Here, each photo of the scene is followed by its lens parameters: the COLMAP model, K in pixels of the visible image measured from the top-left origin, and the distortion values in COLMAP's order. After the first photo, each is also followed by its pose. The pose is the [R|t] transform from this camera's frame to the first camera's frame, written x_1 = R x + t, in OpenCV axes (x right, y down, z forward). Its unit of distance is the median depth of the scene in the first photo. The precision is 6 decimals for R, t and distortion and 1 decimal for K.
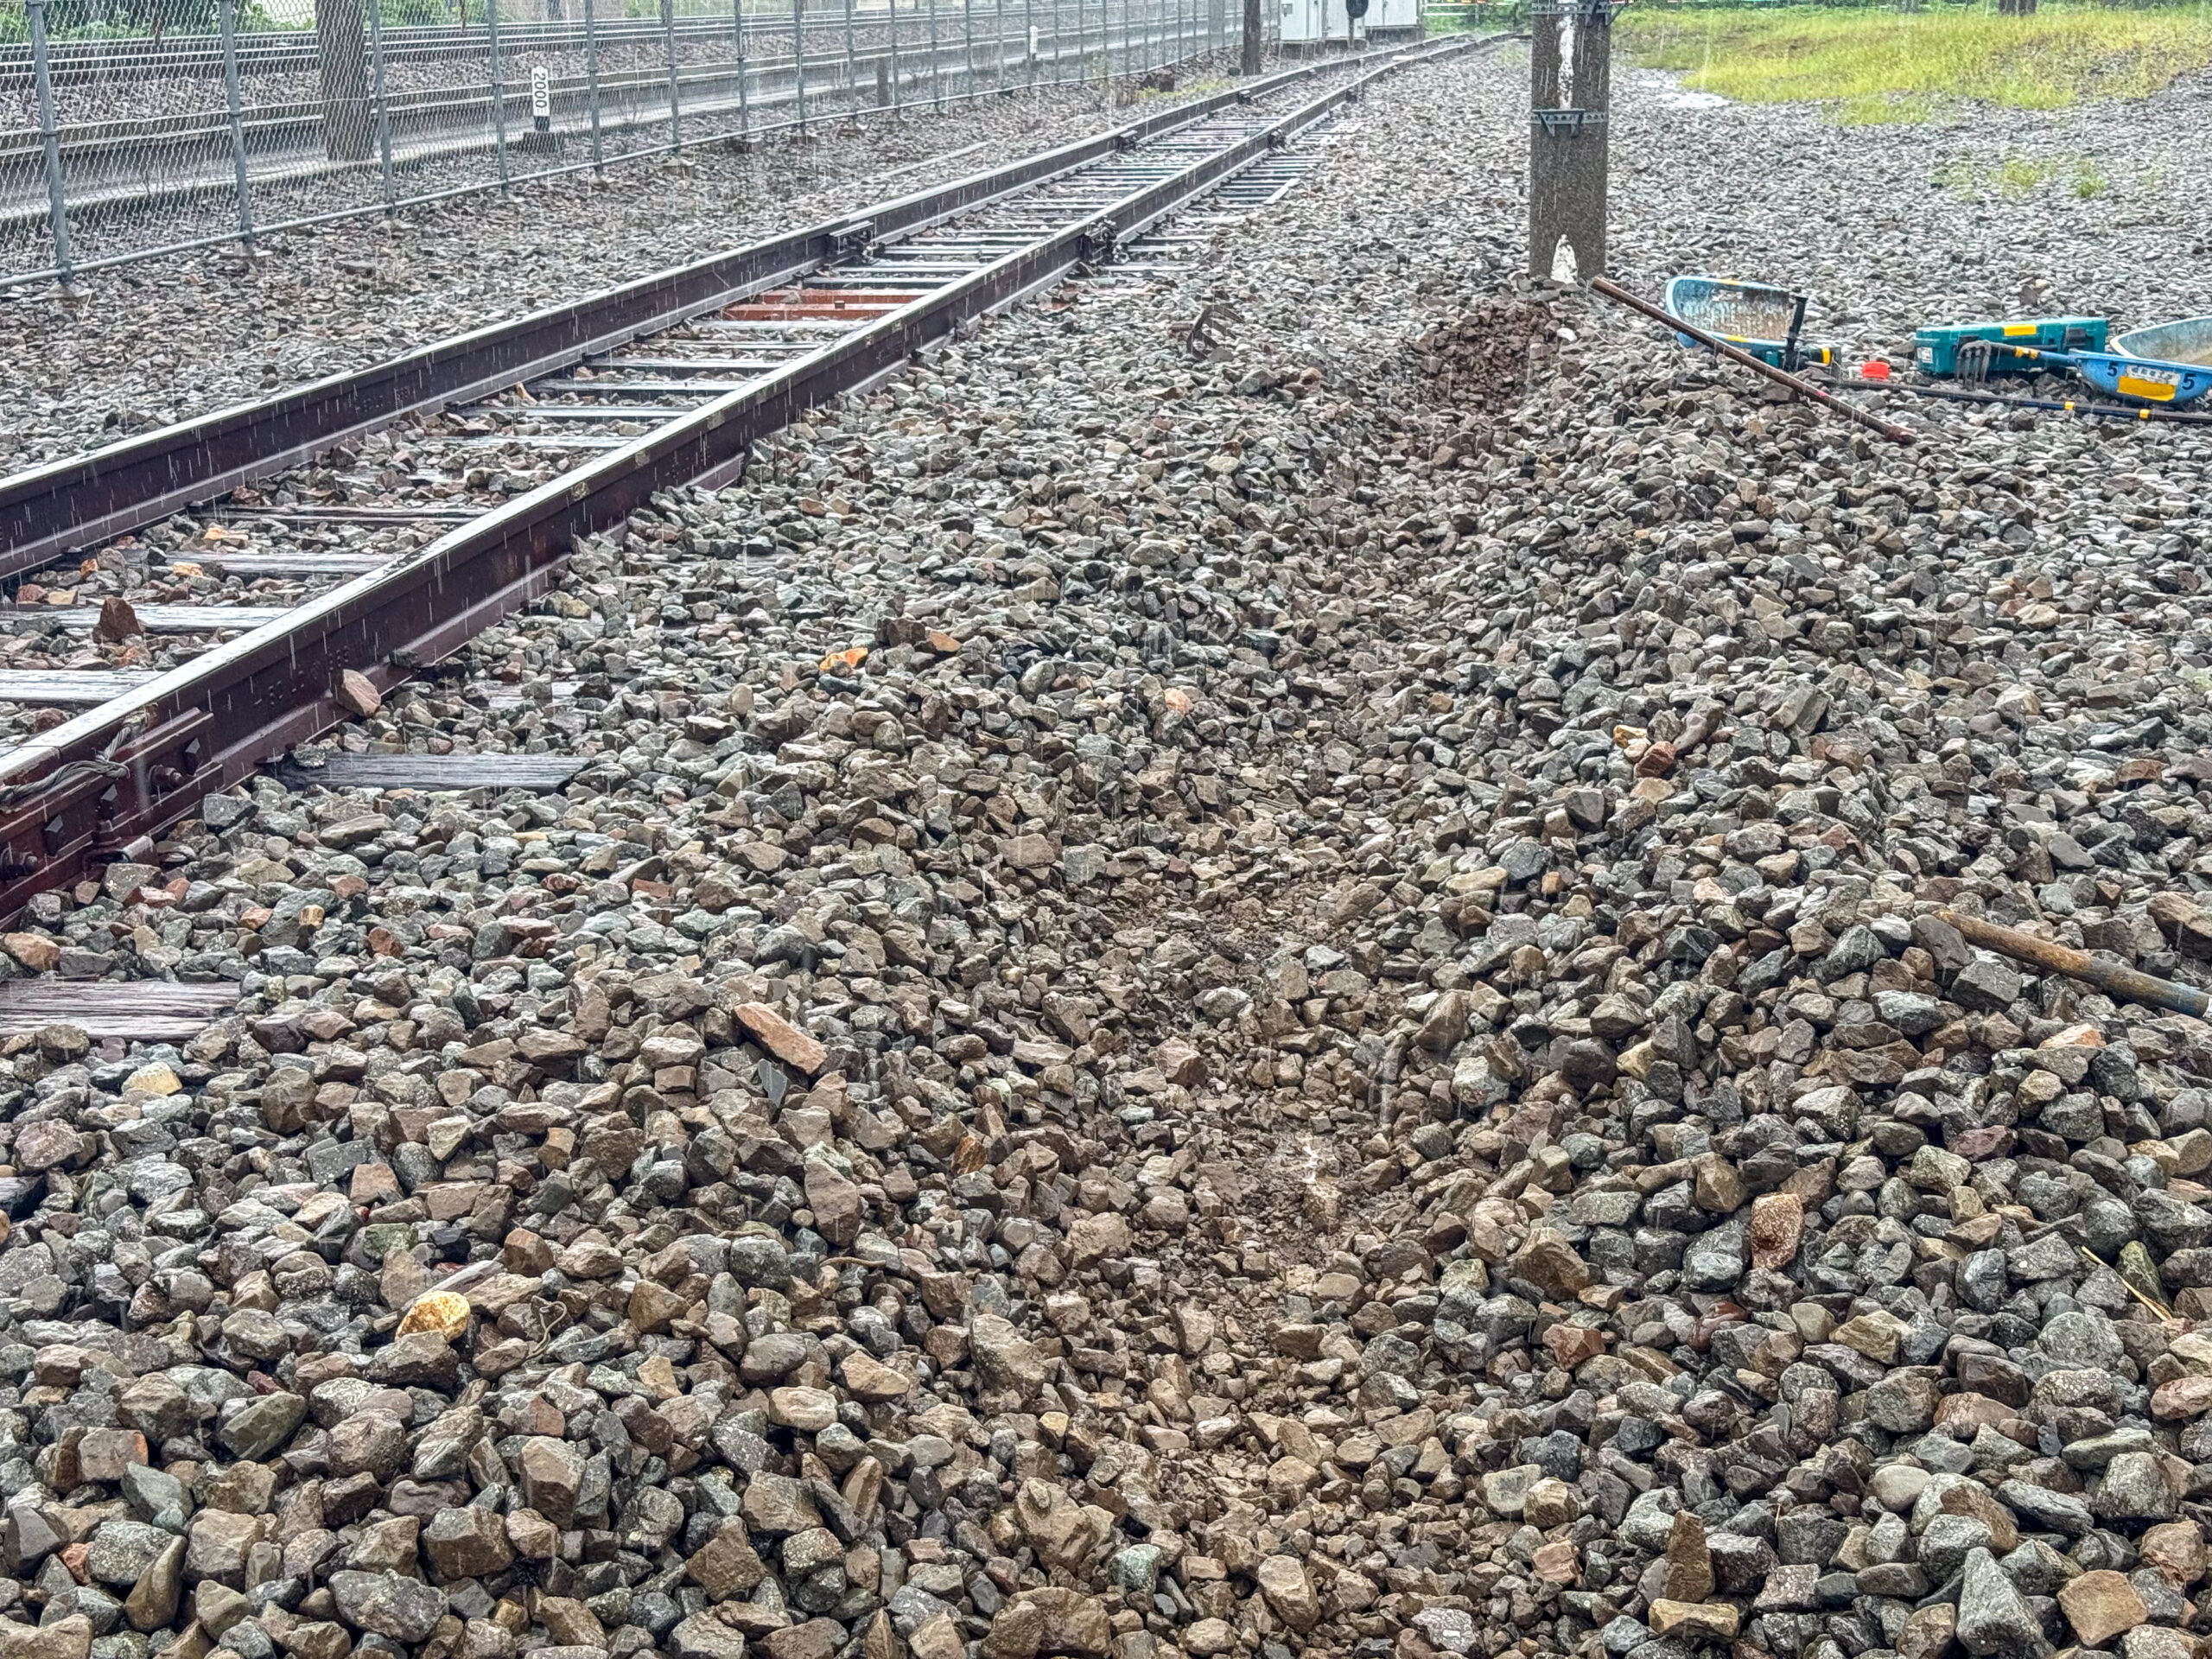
lens RADIAL K [[3096.4, 0, 1101.6], [0, 3096.4, 827.6], [0, 0, 1]] dist [0.159534, 0.000000]
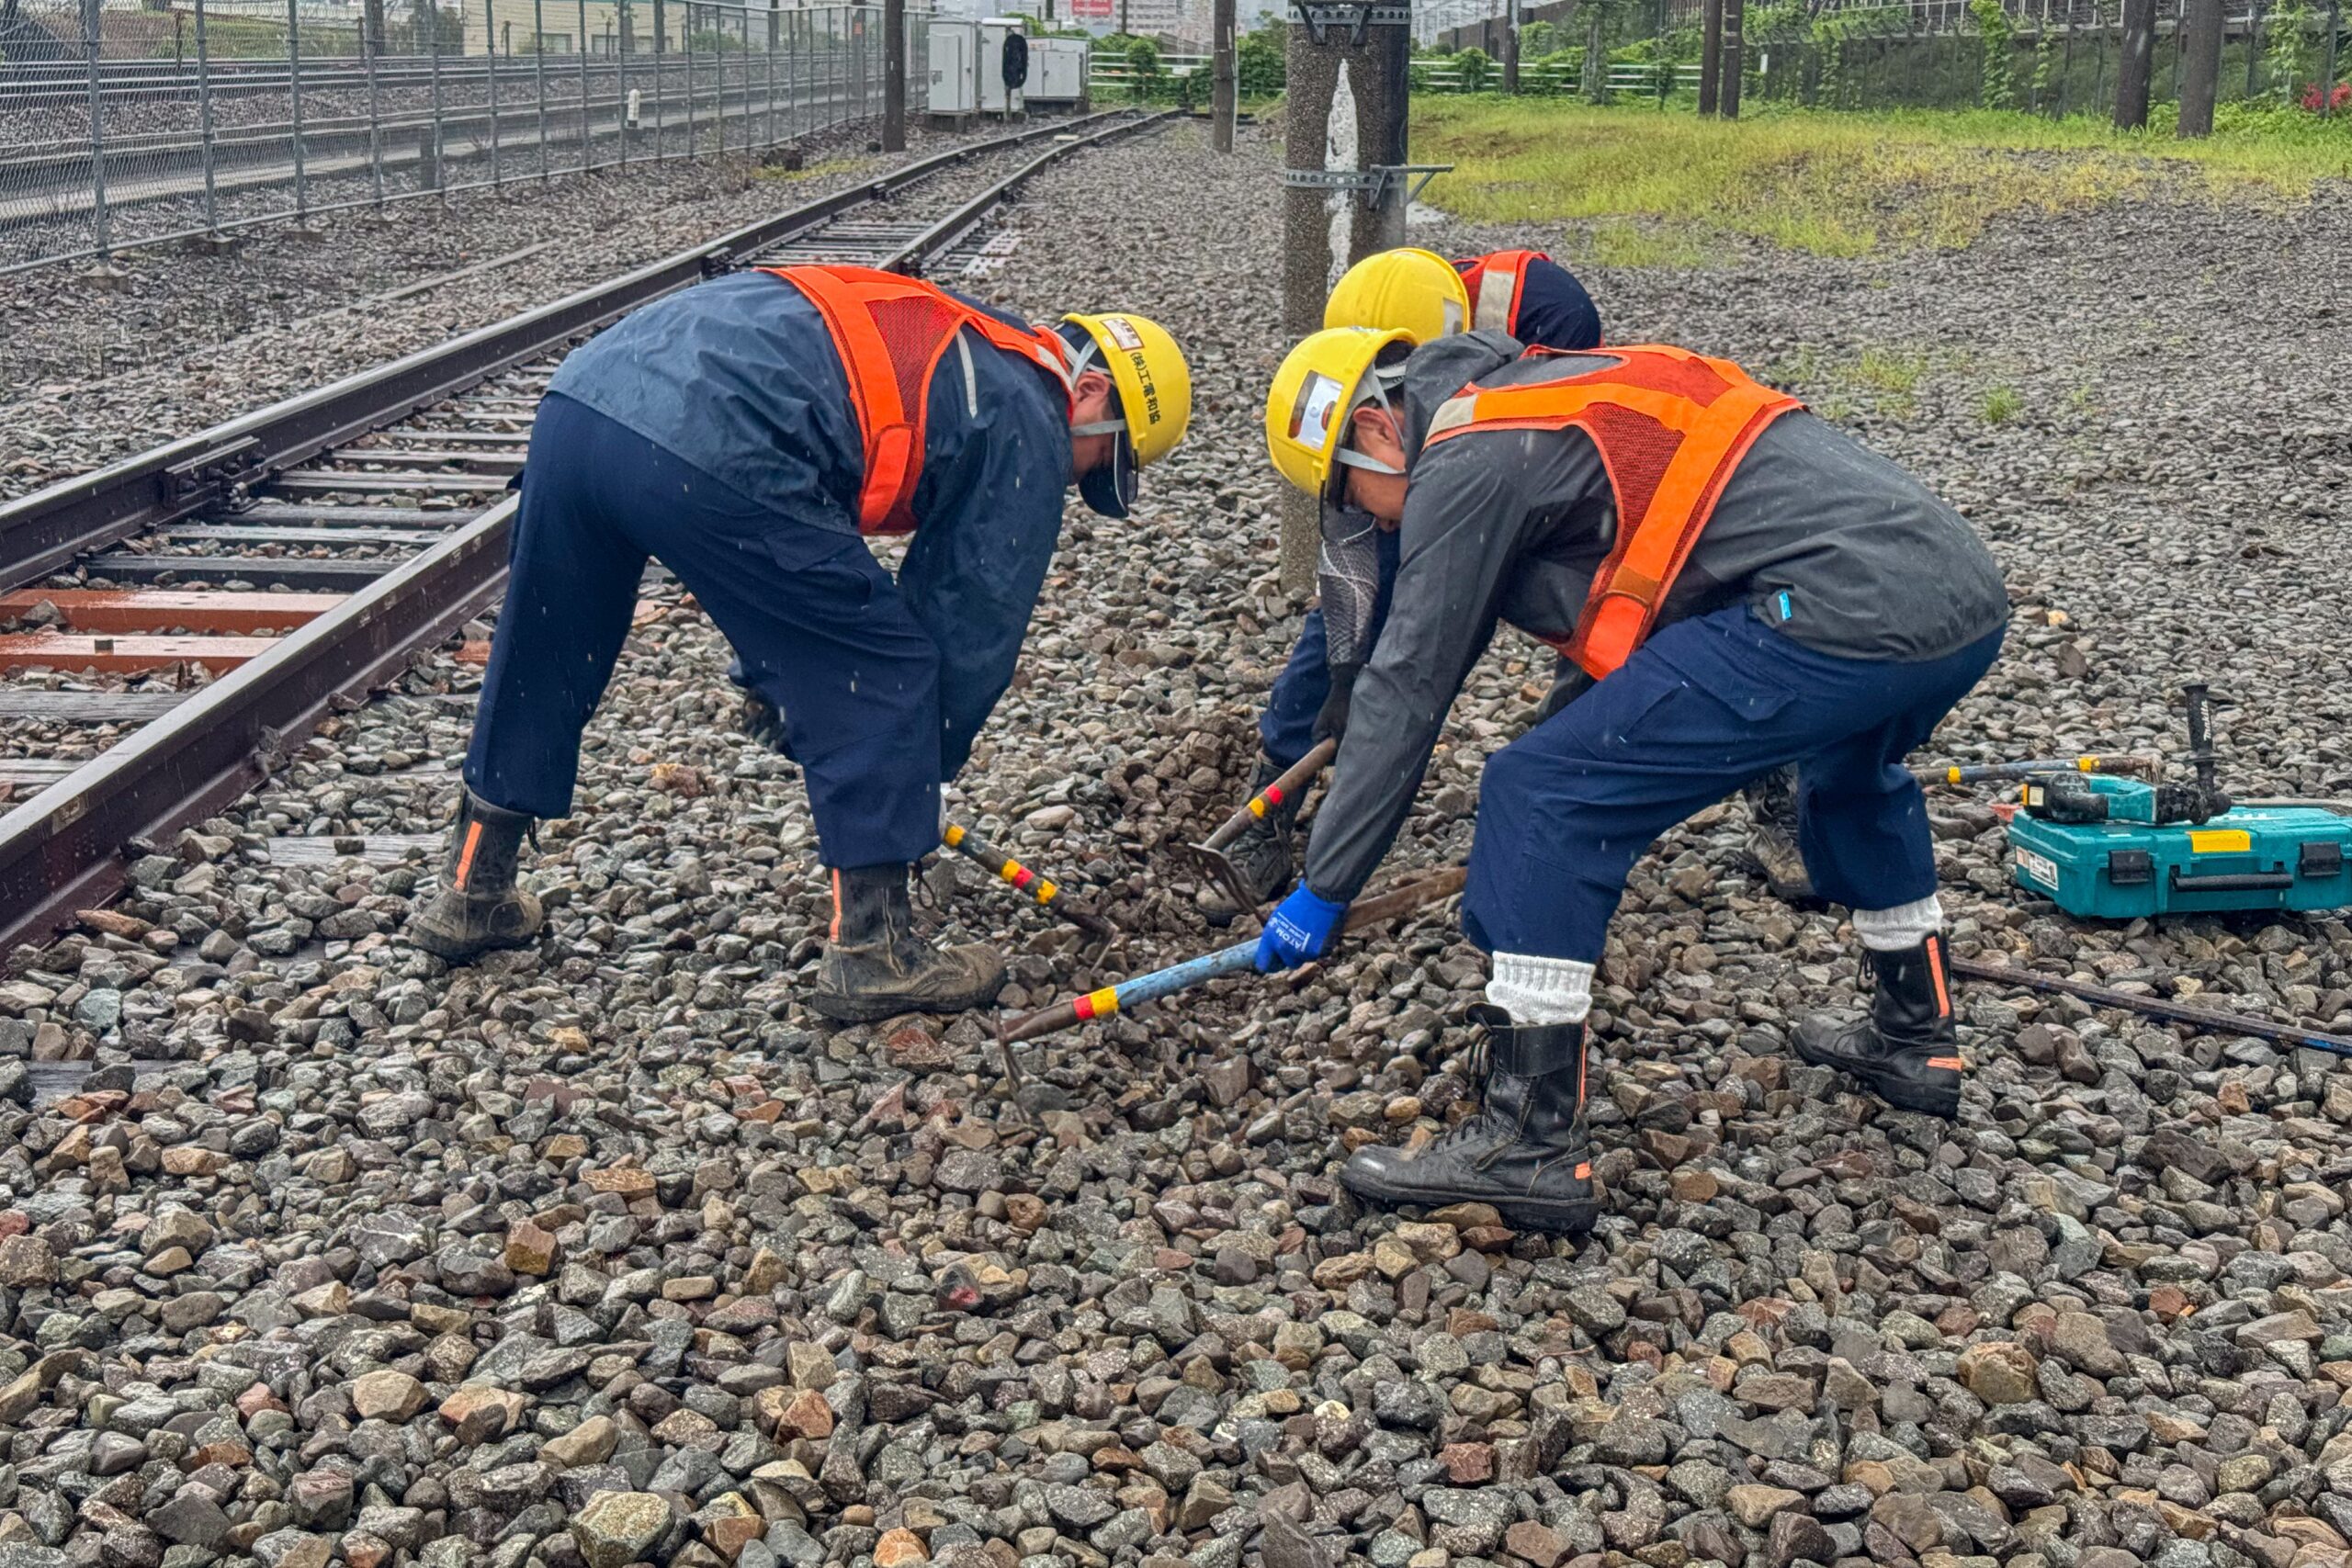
lens RADIAL K [[3209.8, 0, 1179.0], [0, 3209.8, 787.0], [0, 0, 1]] dist [0.169634, 0.000000]
pose [[0.991333, 0.003206, 0.131336, 0.010407], [0.001318, 0.999409, -0.034345, -0.038435], [-0.131369, 0.034220, 0.990743, 0.120712]]
